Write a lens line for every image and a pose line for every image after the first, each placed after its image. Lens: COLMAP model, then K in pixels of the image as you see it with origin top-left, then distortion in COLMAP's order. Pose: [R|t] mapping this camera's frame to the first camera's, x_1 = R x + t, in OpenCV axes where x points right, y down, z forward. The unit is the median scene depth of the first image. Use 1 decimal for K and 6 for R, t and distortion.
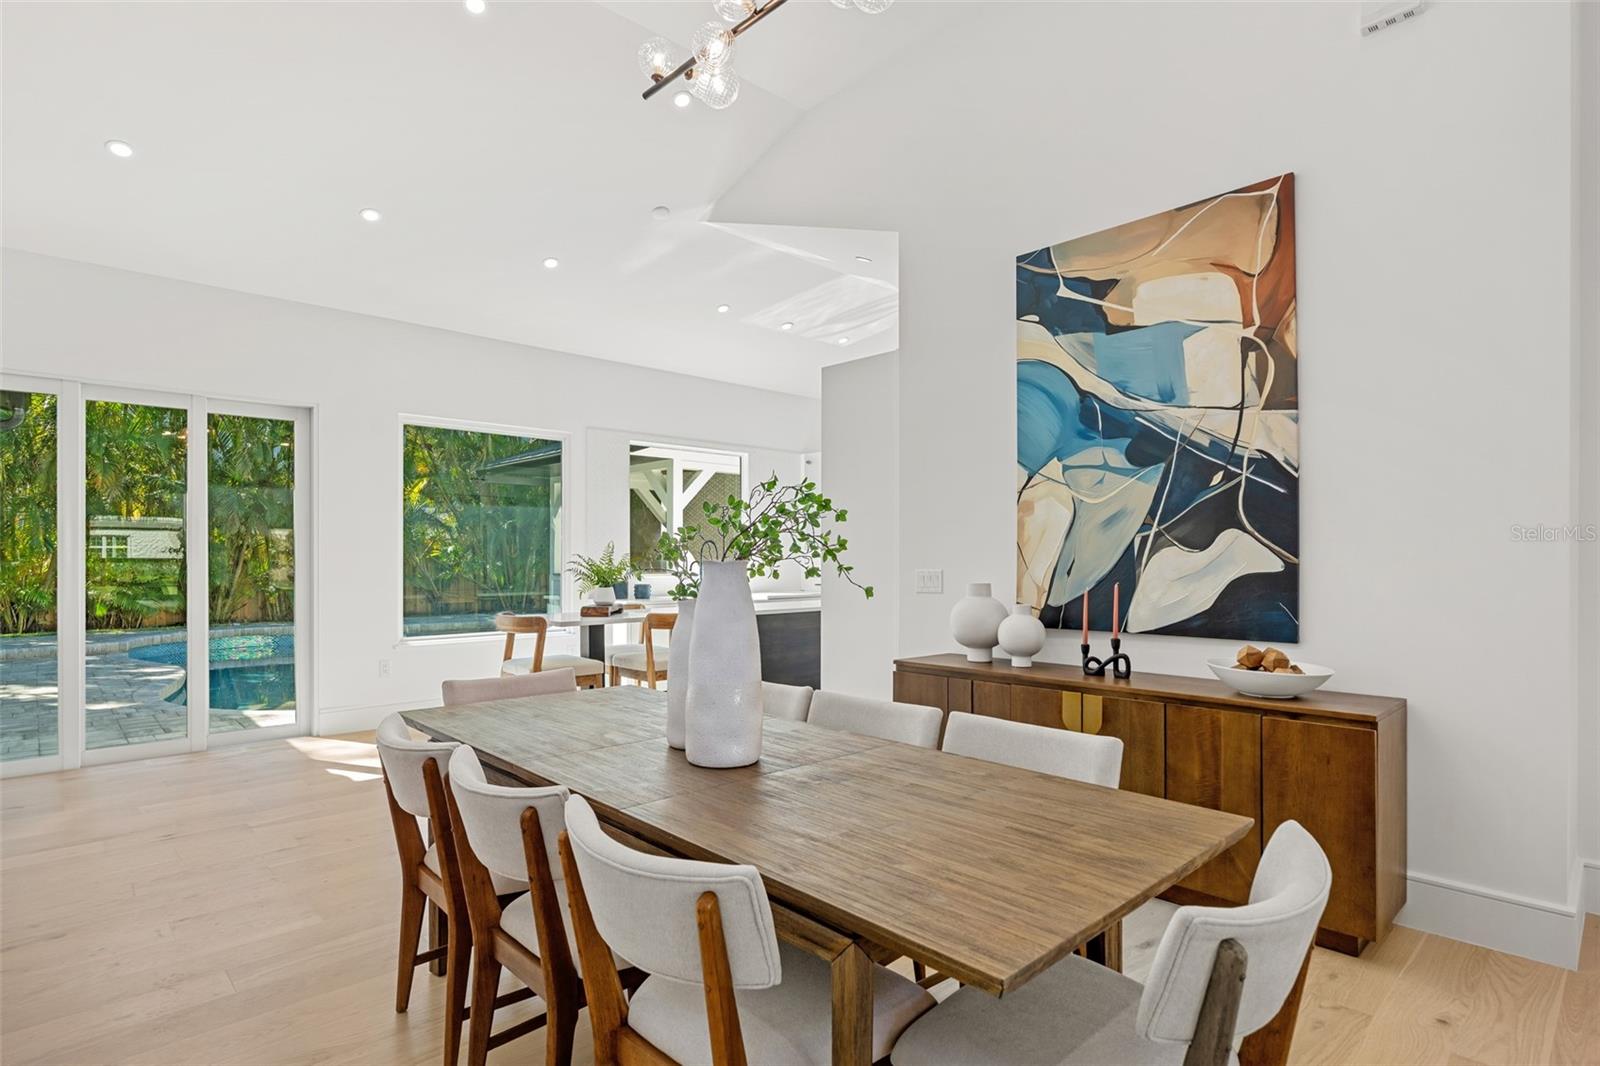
lens RADIAL K [[817.8, 0, 796.3], [0, 817.8, 549.2], [0, 0, 1]] dist [-0.004337, -0.000054]
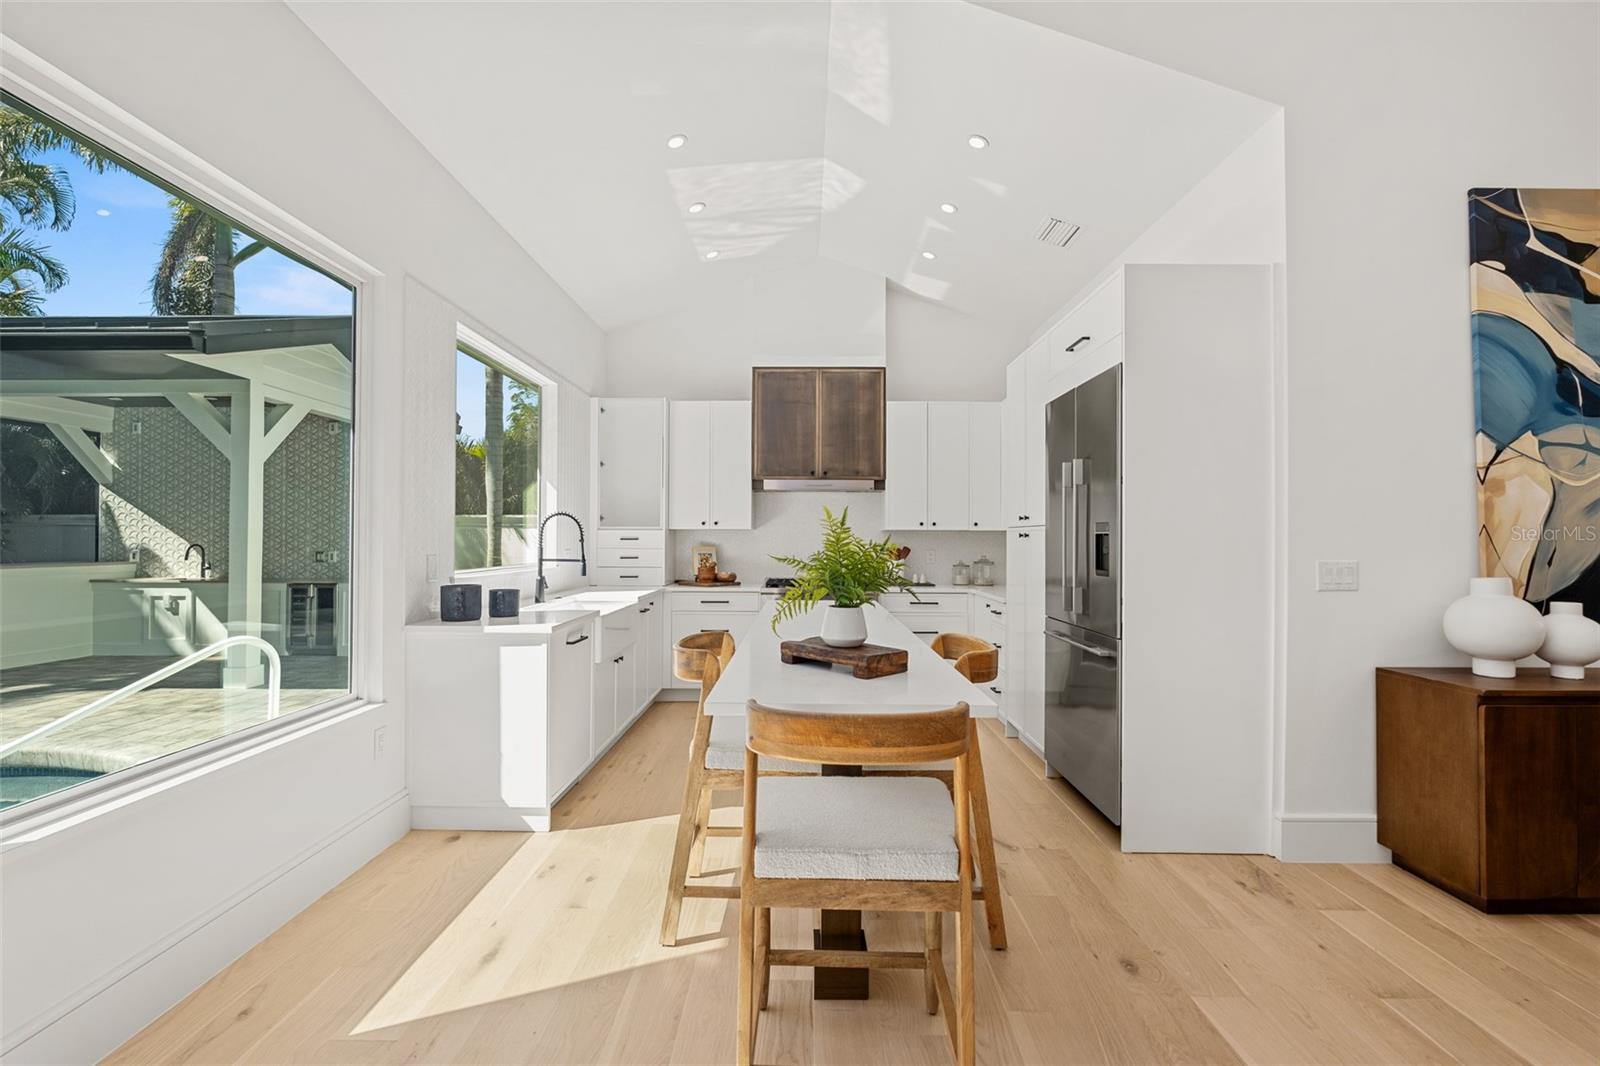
lens RADIAL K [[711.8, 0, 802.6], [0, 711.8, 533.4], [0, 0, 1]] dist [-0.010642, 0.000597]
pose [[0.694697, 0.010339, 0.719228, -0.758877], [-0.011042, 0.999932, -0.003709, 0.008574], [-0.719218, -0.005365, 0.694764, 1.032563]]
